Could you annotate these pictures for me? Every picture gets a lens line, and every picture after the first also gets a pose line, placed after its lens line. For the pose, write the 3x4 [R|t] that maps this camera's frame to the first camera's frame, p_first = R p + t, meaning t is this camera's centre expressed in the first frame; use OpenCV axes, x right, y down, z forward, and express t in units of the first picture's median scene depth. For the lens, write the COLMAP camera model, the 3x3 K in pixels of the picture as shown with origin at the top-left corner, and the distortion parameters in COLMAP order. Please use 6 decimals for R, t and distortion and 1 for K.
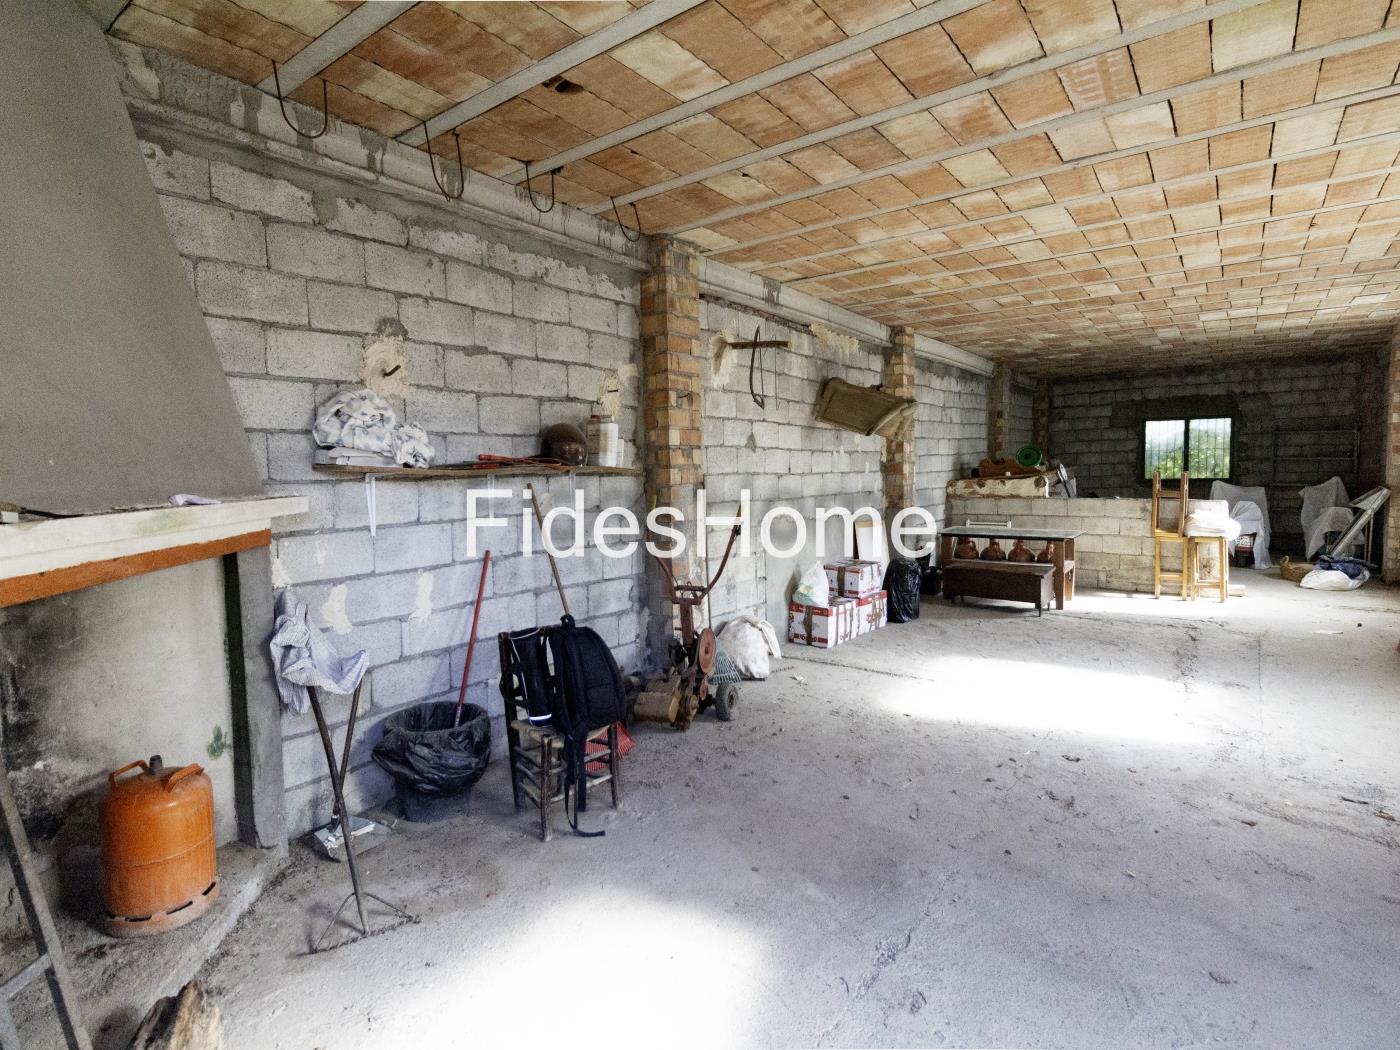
lens RADIAL K [[741.5, 0, 685.8], [0, 741.5, 506.8], [0, 0, 1]] dist [-0.003744, -0.000186]
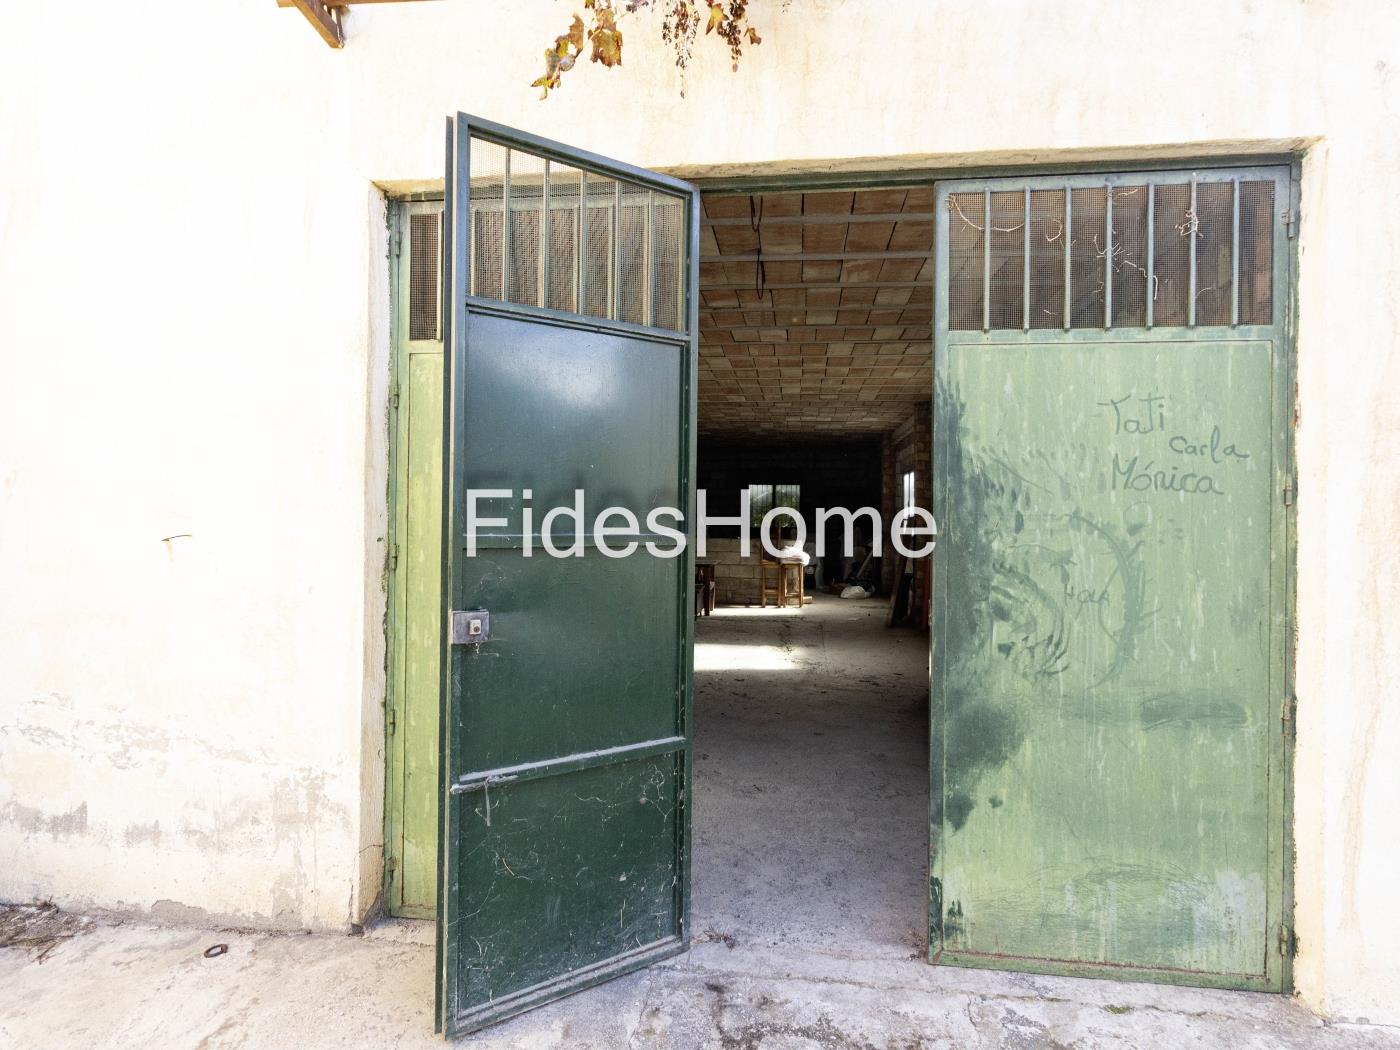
lens RADIAL K [[741.5, 0, 706.0], [0, 741.5, 514.6], [0, 0, 1]] dist [-0.003744, -0.000186]
pose [[0.869240, 0.022814, 0.493864, -0.292103], [0.005758, 0.998400, -0.056256, 0.036862], [-0.494357, 0.051743, 0.867718, -0.343483]]
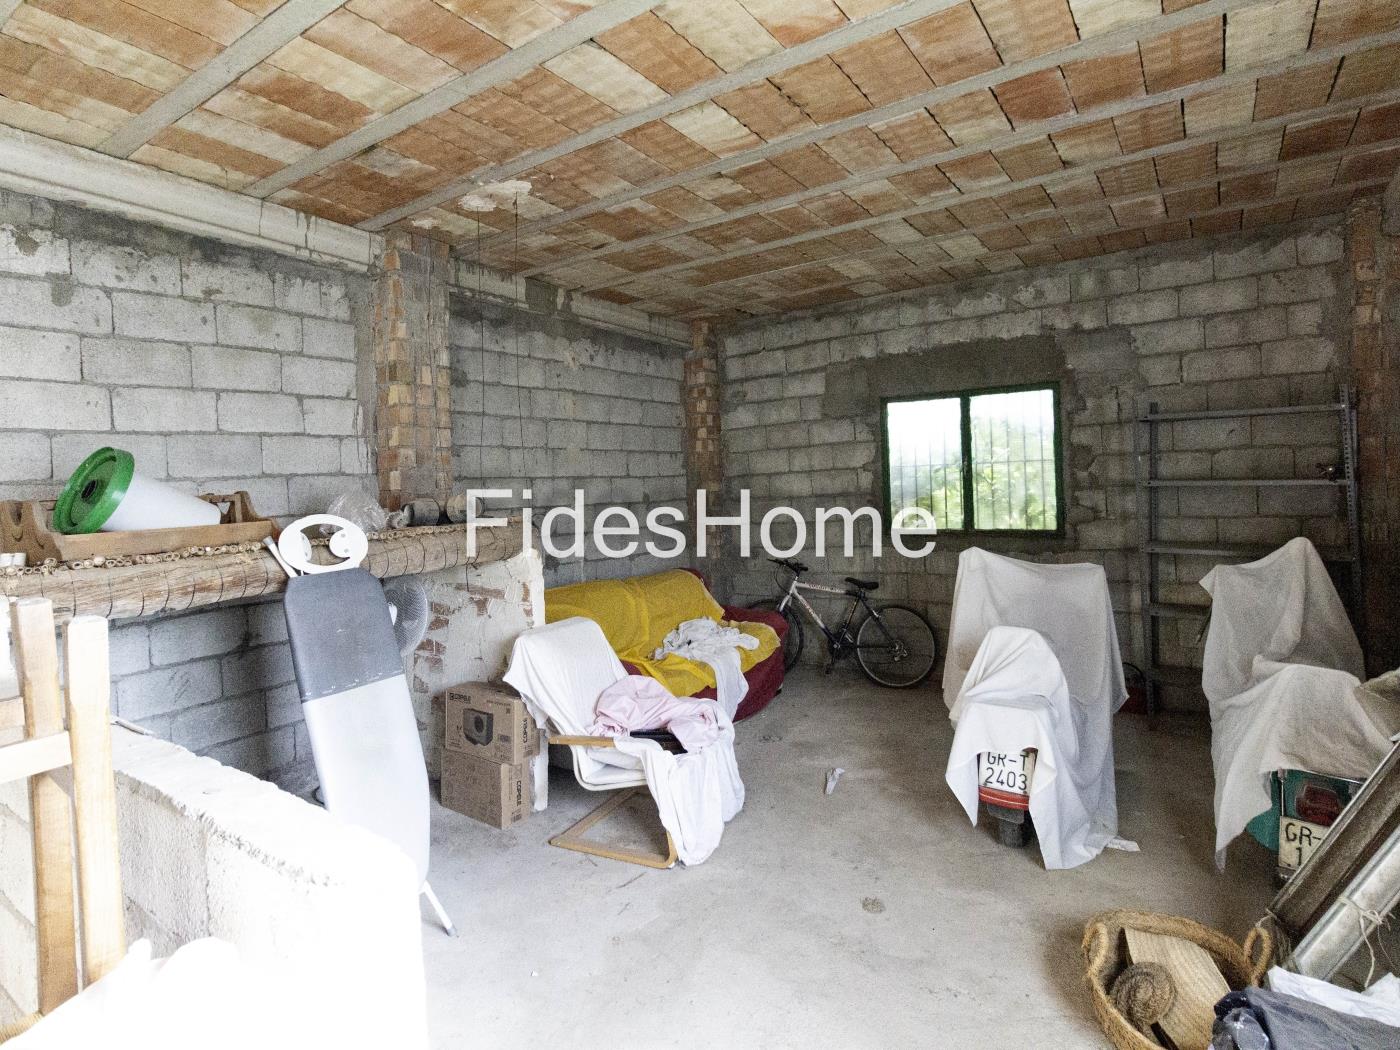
lens RADIAL K [[741.5, 0, 685.8], [0, 741.5, 469.7], [0, 0, 1]] dist [-0.003744, -0.000186]
pose [[0.999824, -0.008833, 0.016564, 1.165983], [0.010124, 0.996782, -0.079520, -0.093466], [-0.015808, 0.079673, 0.996696, 1.306215]]
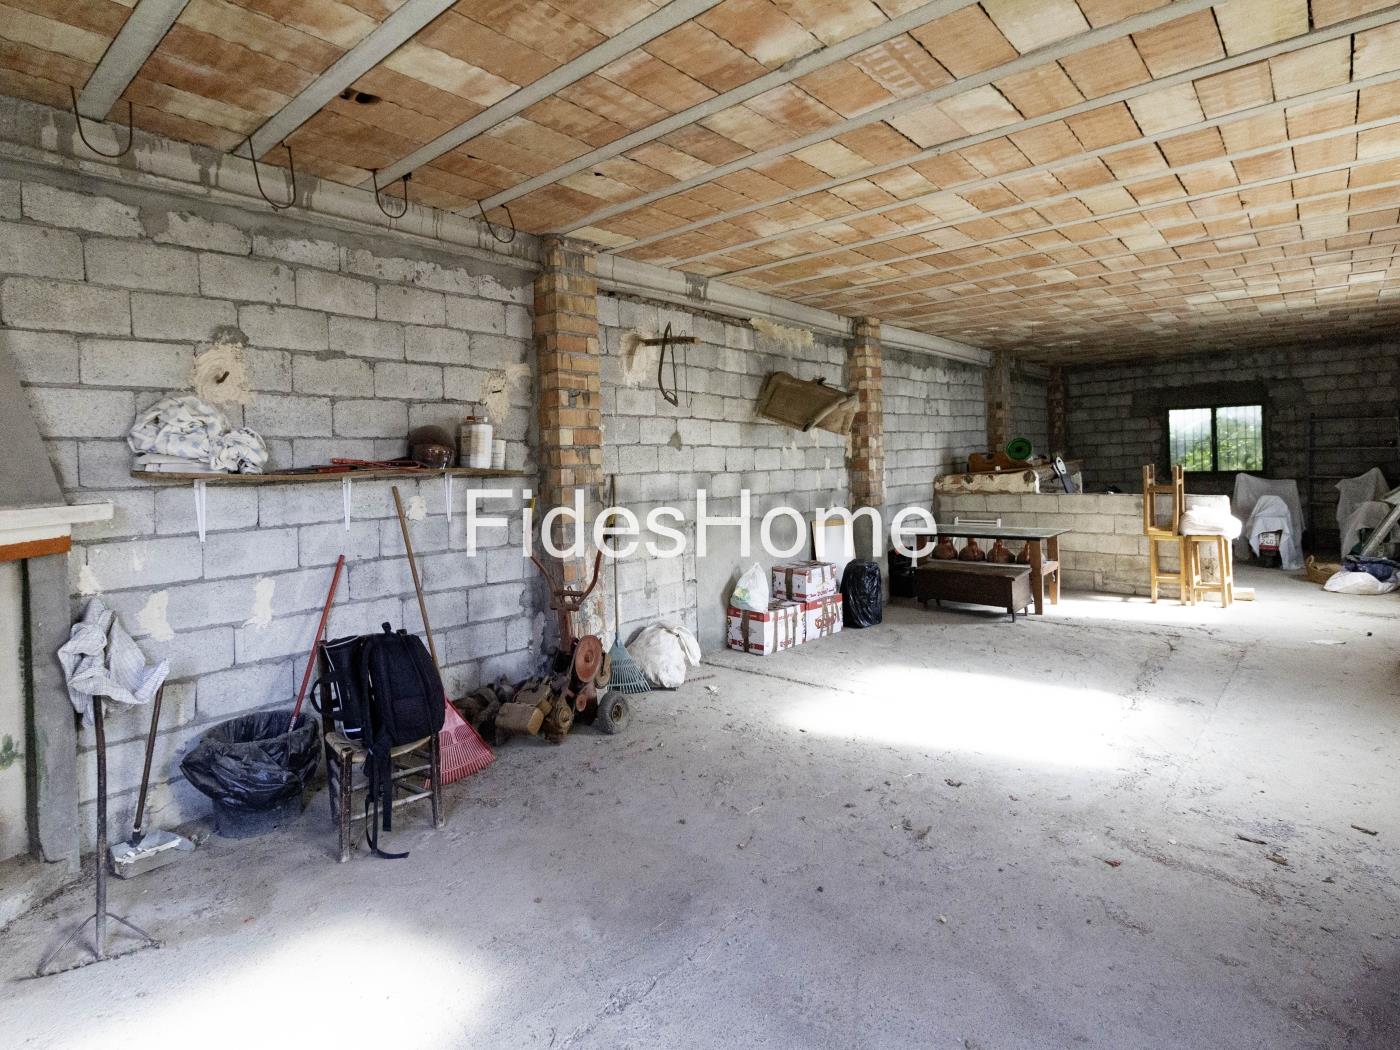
lens RADIAL K [[741.5, 0, 686.6], [0, 741.5, 457.7], [0, 0, 1]] dist [-0.003744, -0.000186]
pose [[0.996463, -0.010023, -0.083432, 0.208999], [0.005147, 0.998276, -0.058462, -0.007870], [0.083874, 0.057825, 0.994797, 0.036166]]
